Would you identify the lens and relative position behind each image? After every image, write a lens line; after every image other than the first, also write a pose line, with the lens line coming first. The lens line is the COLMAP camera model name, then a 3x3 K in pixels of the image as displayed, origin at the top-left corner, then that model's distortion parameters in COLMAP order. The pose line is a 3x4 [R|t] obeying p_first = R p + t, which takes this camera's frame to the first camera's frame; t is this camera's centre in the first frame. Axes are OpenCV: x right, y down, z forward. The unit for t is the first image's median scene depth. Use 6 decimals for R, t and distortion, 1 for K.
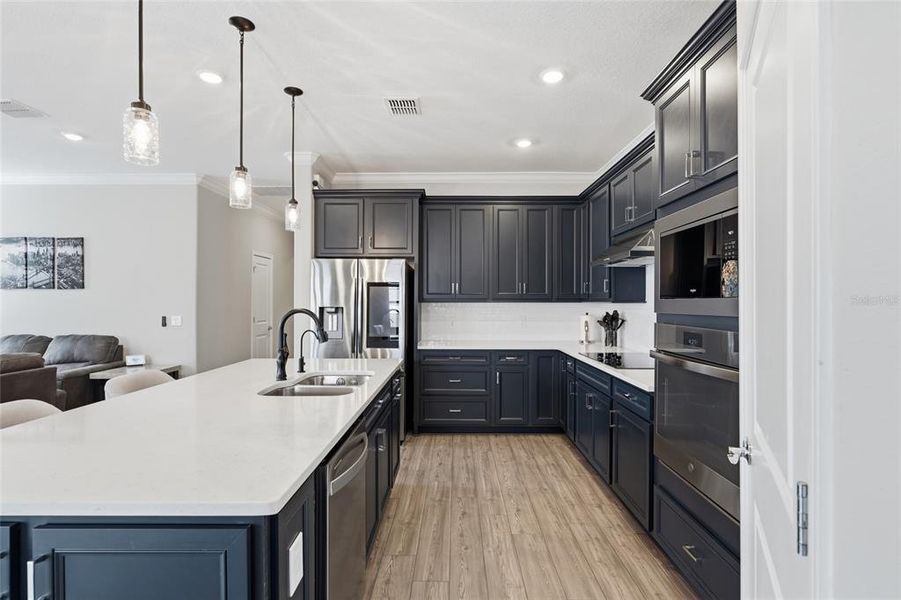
lens RADIAL K [[457.0, 0, 450.5], [0, 457.0, 300.0], [0, 0, 1]] dist [0.044736, 0.000108]
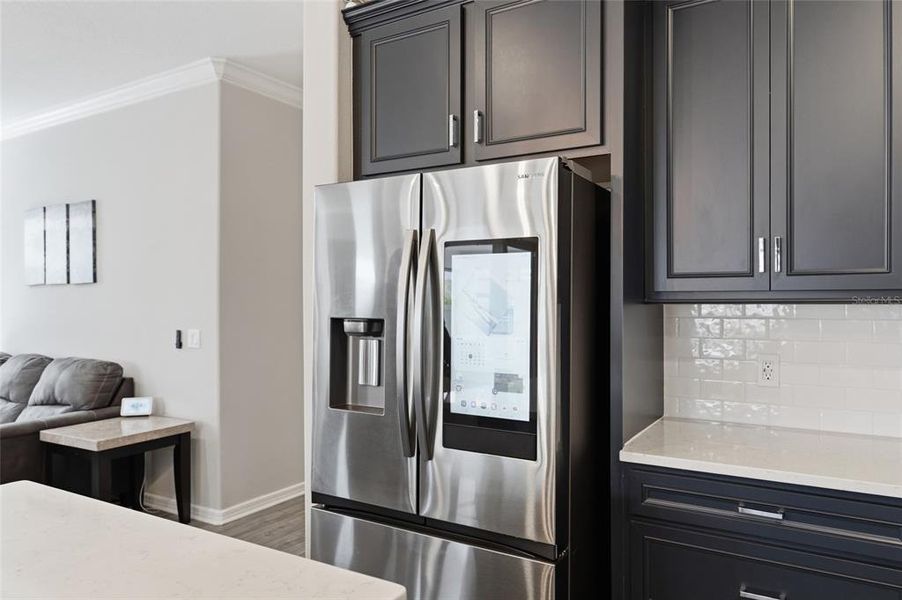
lens RADIAL K [[620.5, 0, 451.0], [0, 620.5, 300.0], [0, 0, 1]] dist [-0.001353, 0.000046]
pose [[0.864408, -0.005212, -0.502765, 0.035377], [0.007346, 0.999970, 0.002264, 0.000521], [0.502738, -0.005651, 0.864420, 0.568077]]
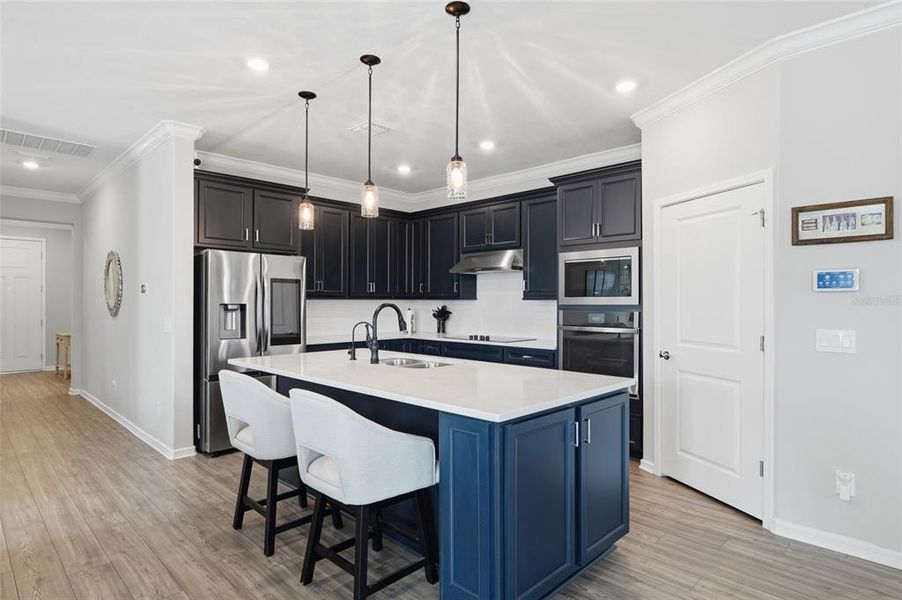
lens RADIAL K [[497.9, 0, 451.0], [0, 497.9, 300.0], [0, 0, 1]] dist [0.000132, 0.001275]
pose [[0.694558, 0.001384, 0.719435, -0.610474], [-0.006422, 0.999970, 0.004275, 0.000210], [-0.719408, -0.007590, 0.694546, -0.004347]]
